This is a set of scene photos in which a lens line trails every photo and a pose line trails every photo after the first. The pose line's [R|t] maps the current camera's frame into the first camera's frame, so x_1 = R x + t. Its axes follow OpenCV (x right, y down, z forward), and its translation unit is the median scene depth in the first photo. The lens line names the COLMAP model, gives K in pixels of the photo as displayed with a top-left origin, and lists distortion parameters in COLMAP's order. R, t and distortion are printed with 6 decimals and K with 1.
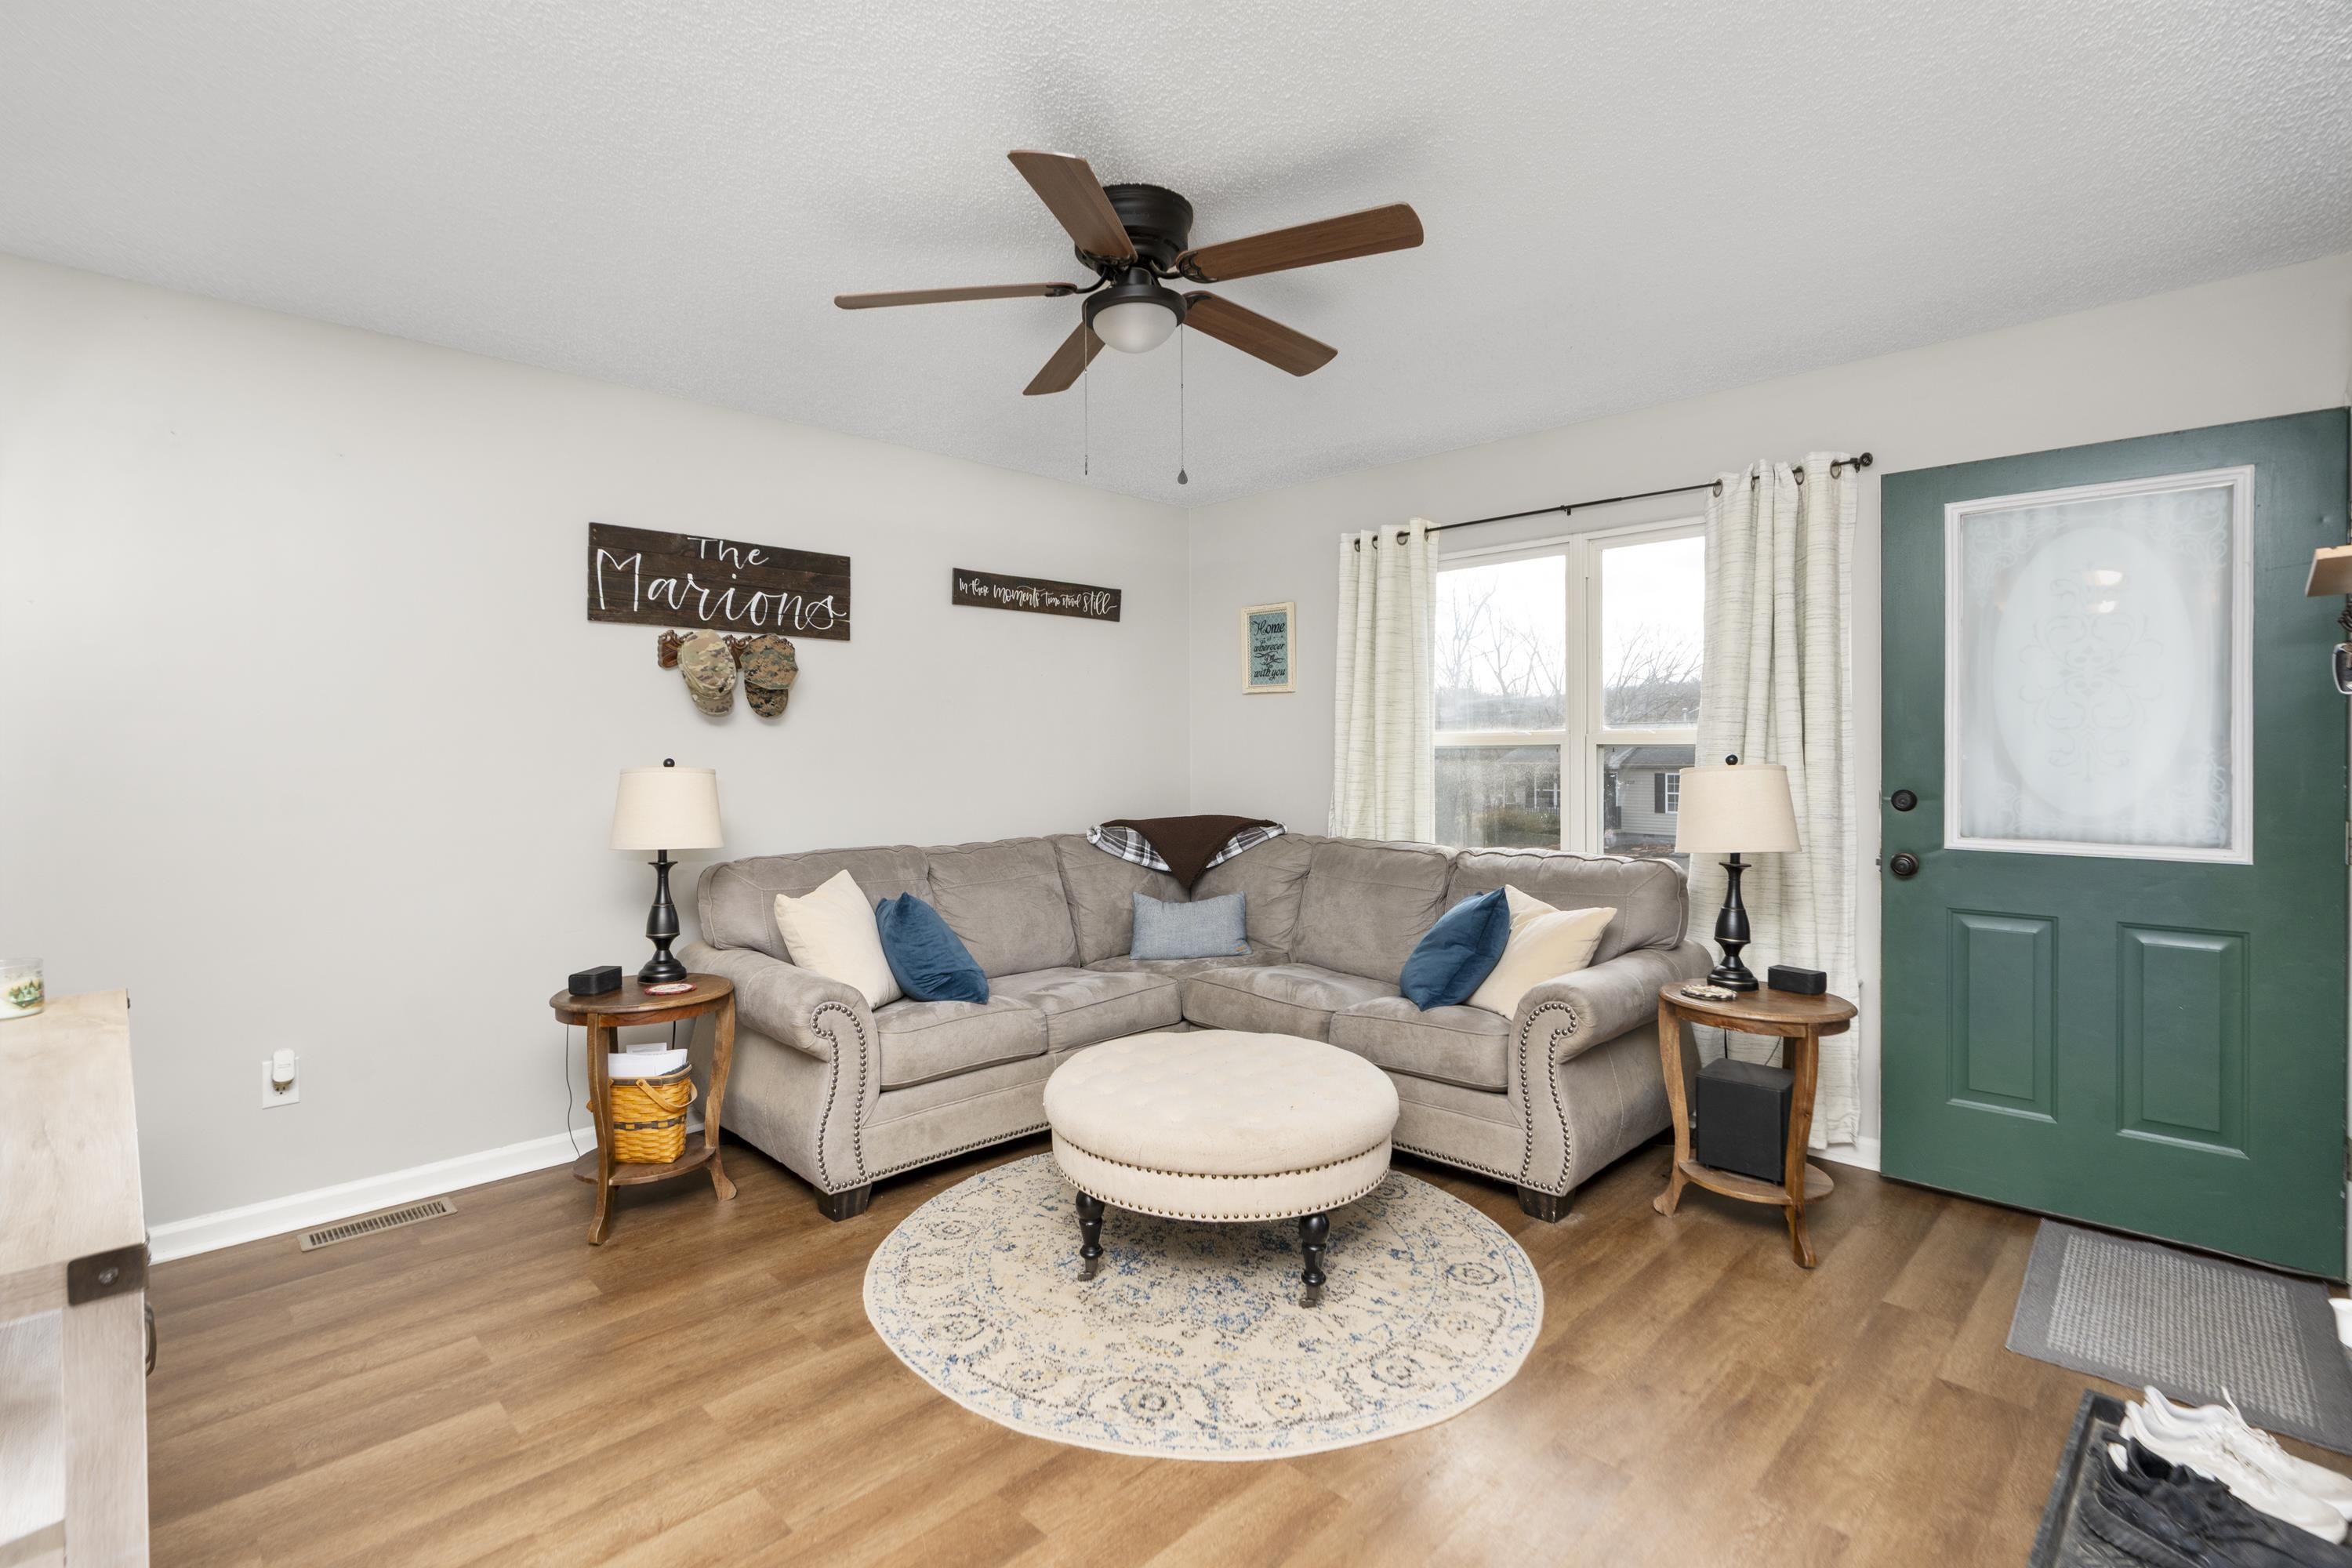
lens RADIAL K [[1093.1, 0, 1175.1], [0, 1093.1, 750.4], [0, 0, 1]] dist [-0.002648, -0.000055]
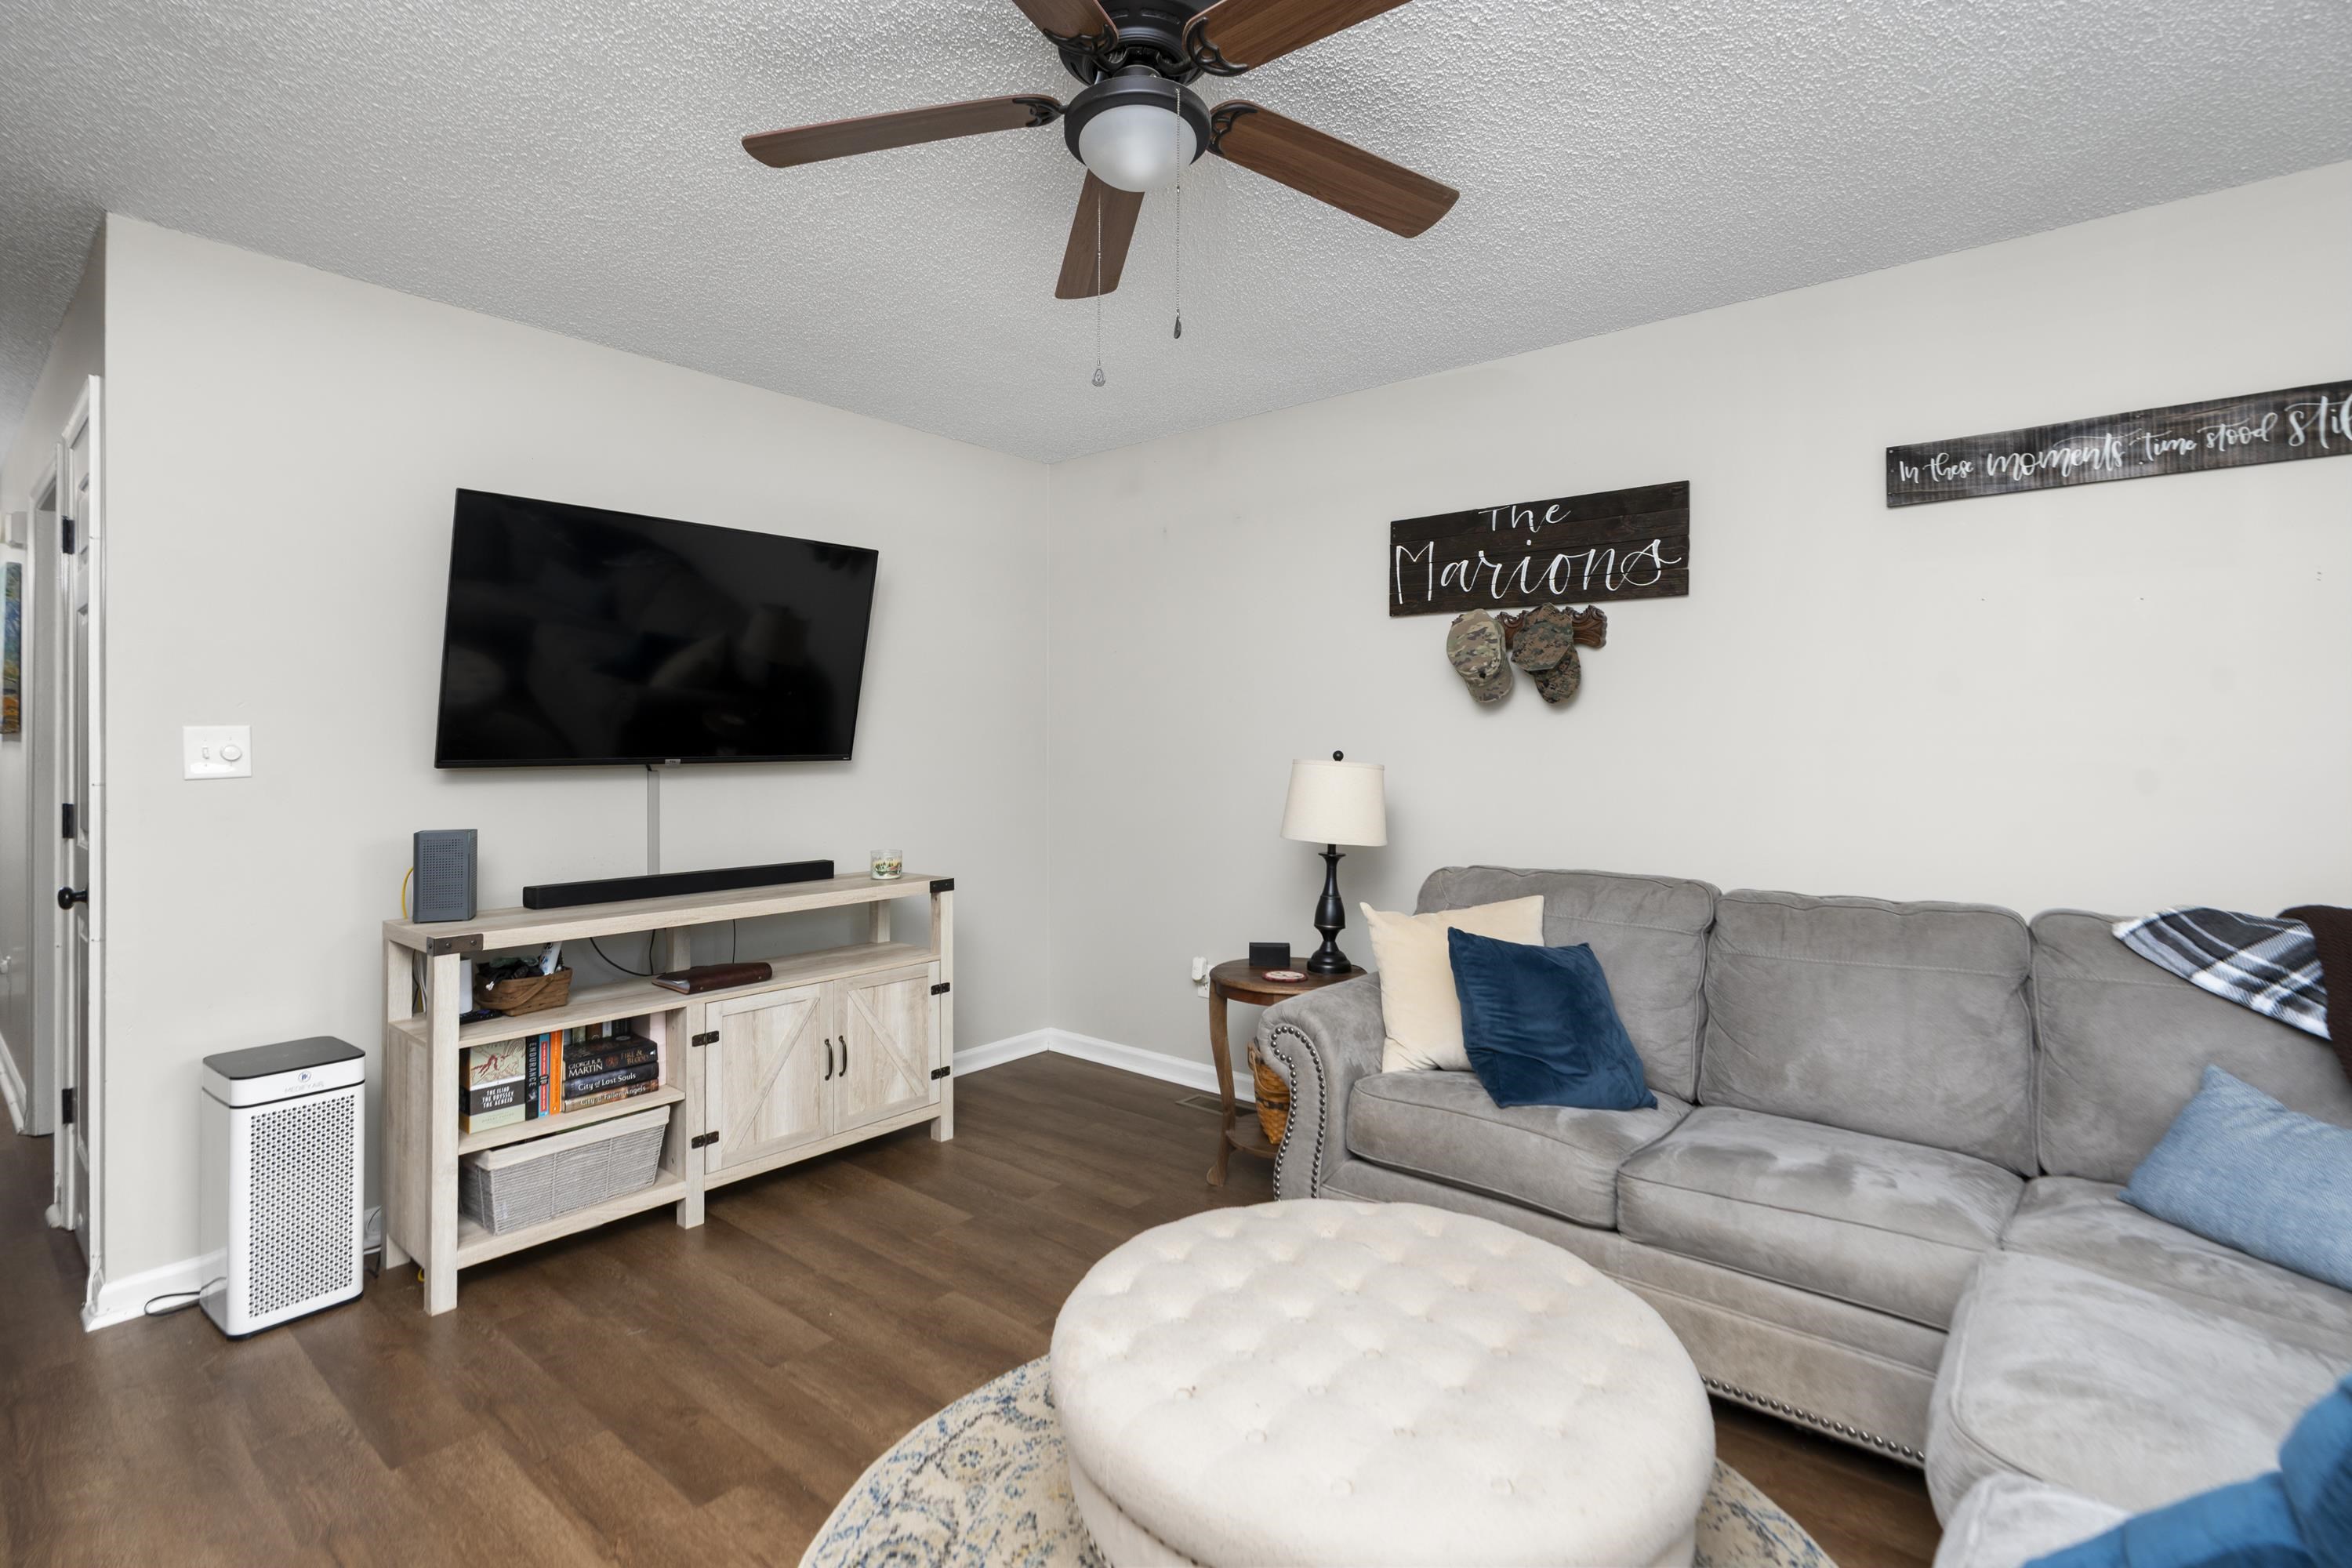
lens RADIAL K [[1108.6, 0, 1133.2], [0, 1108.6, 726.5], [0, 0, 1]] dist [-0.026318, 0.020795]
pose [[0.076312, -0.009874, -0.997035, 0.462847], [-0.001496, 0.999949, -0.010018, -0.004135], [0.997083, 0.002256, 0.076293, 0.642702]]
